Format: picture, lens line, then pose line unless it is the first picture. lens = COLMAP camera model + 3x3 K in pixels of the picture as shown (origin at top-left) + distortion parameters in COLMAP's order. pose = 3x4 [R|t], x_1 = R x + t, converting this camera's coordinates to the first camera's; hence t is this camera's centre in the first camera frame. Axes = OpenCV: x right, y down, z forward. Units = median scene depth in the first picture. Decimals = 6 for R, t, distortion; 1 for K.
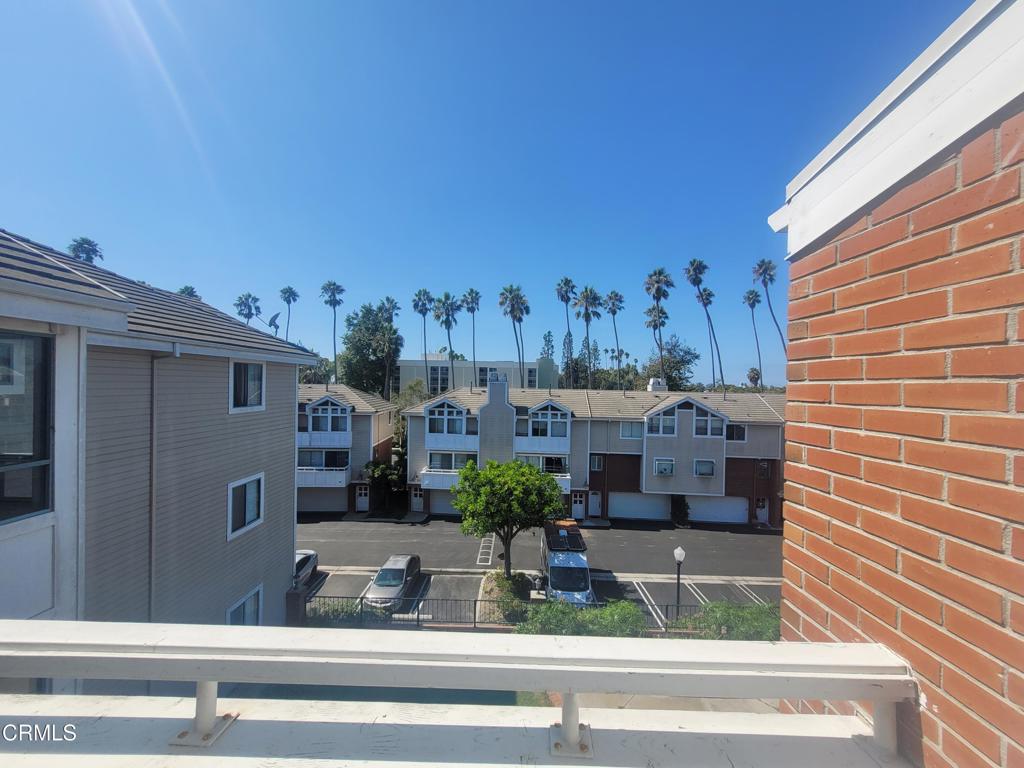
lens RADIAL K [[395.6, 0, 513.8], [0, 395.6, 387.5], [0, 0, 1]] dist [-0.000248, -0.000011]
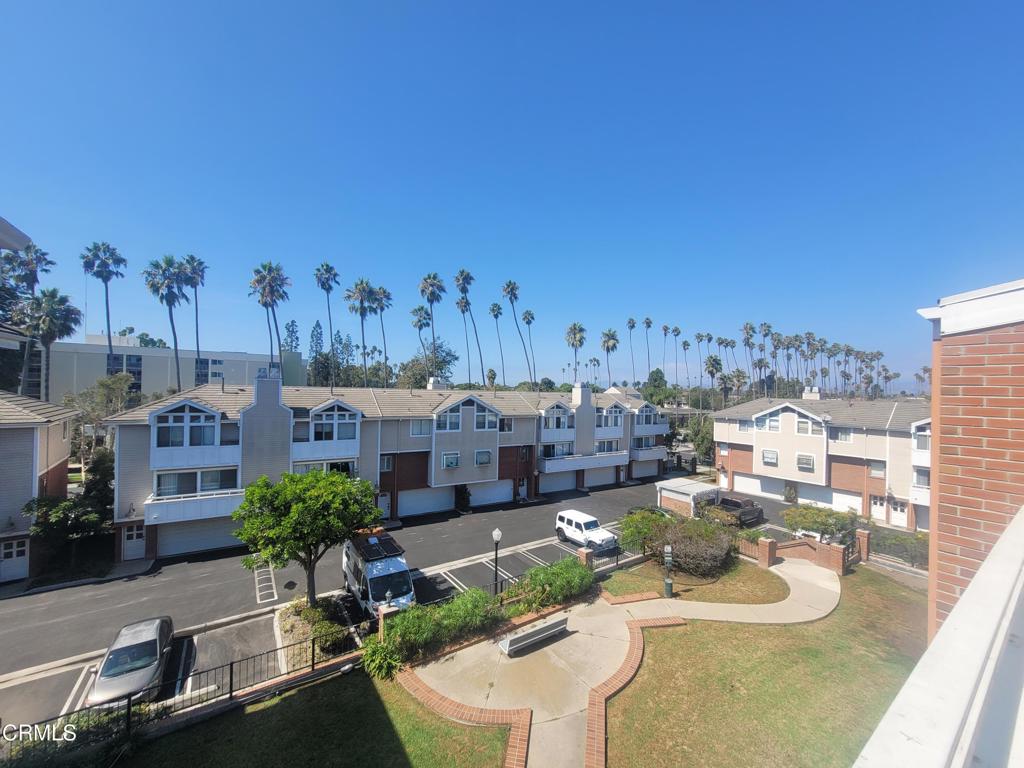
lens RADIAL K [[395.6, 0, 513.8], [0, 395.6, 387.5], [0, 0, 1]] dist [-0.000248, -0.000011]
pose [[0.815025, 0.003319, 0.579416, -0.101818], [-0.006685, 0.999971, 0.003675, -0.002125], [-0.579387, -0.006868, 0.815024, 0.027811]]
